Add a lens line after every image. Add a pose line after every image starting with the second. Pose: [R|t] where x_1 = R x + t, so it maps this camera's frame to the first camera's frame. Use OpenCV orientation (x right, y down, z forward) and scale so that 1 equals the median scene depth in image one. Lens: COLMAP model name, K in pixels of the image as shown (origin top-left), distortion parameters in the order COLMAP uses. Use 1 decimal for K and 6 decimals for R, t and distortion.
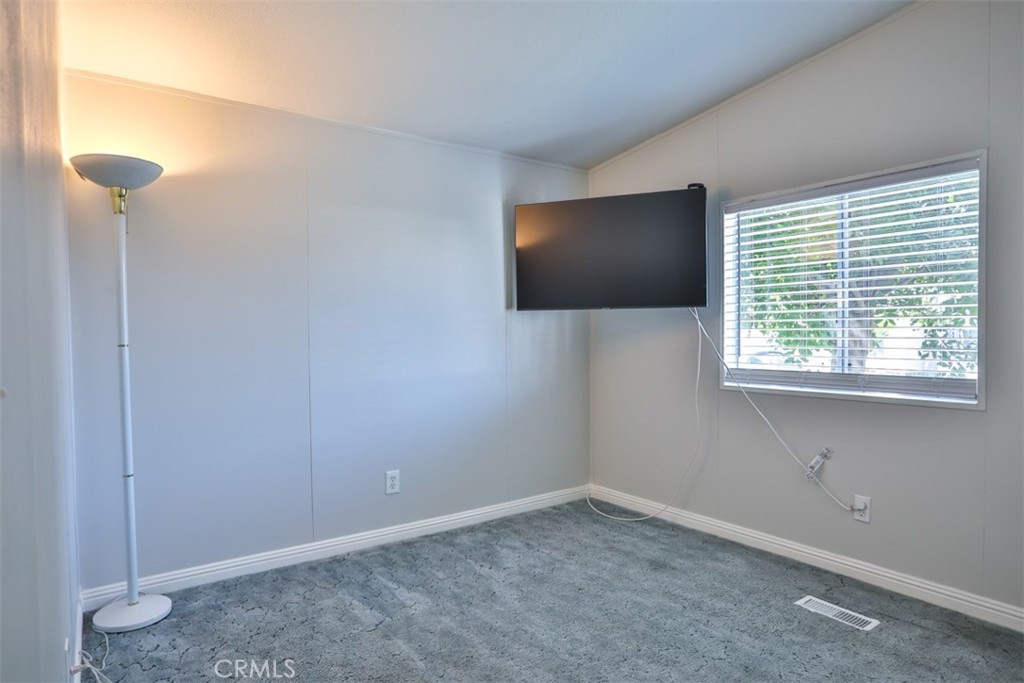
lens RADIAL K [[599.6, 0, 512.0], [0, 599.6, 341.5], [0, 0, 1]] dist [0.001171, 0.001095]
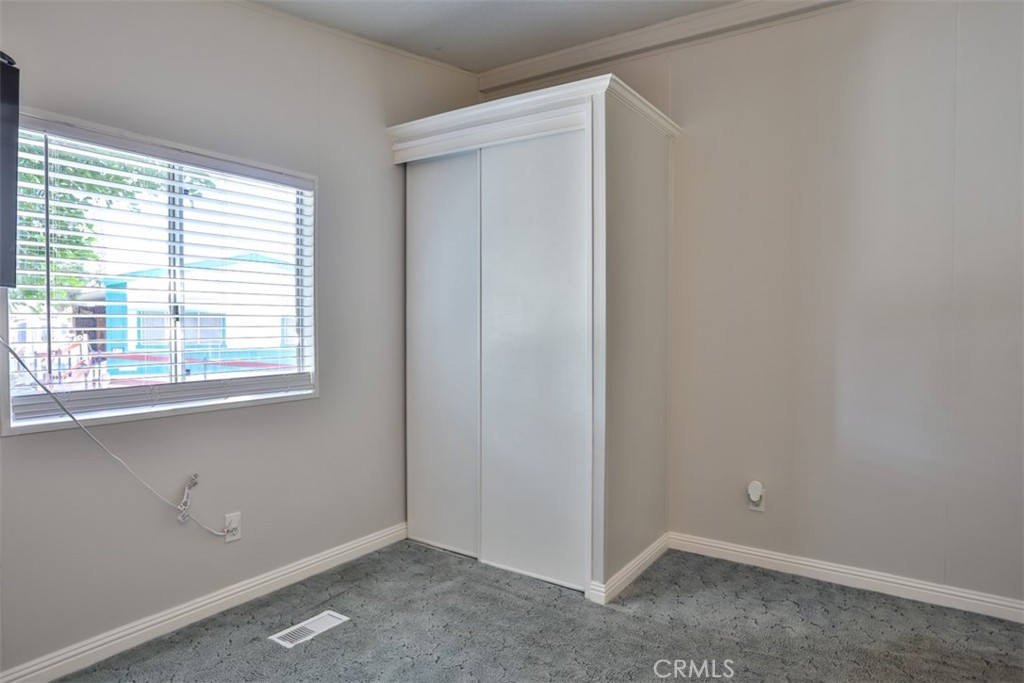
lens RADIAL K [[599.6, 0, 512.0], [0, 599.6, 341.5], [0, 0, 1]] dist [0.001171, 0.001095]
pose [[-0.318887, -0.023050, 0.947512, -0.412695], [0.014309, 0.999473, 0.029129, -0.022137], [-0.947685, 0.022847, -0.318389, 0.905247]]
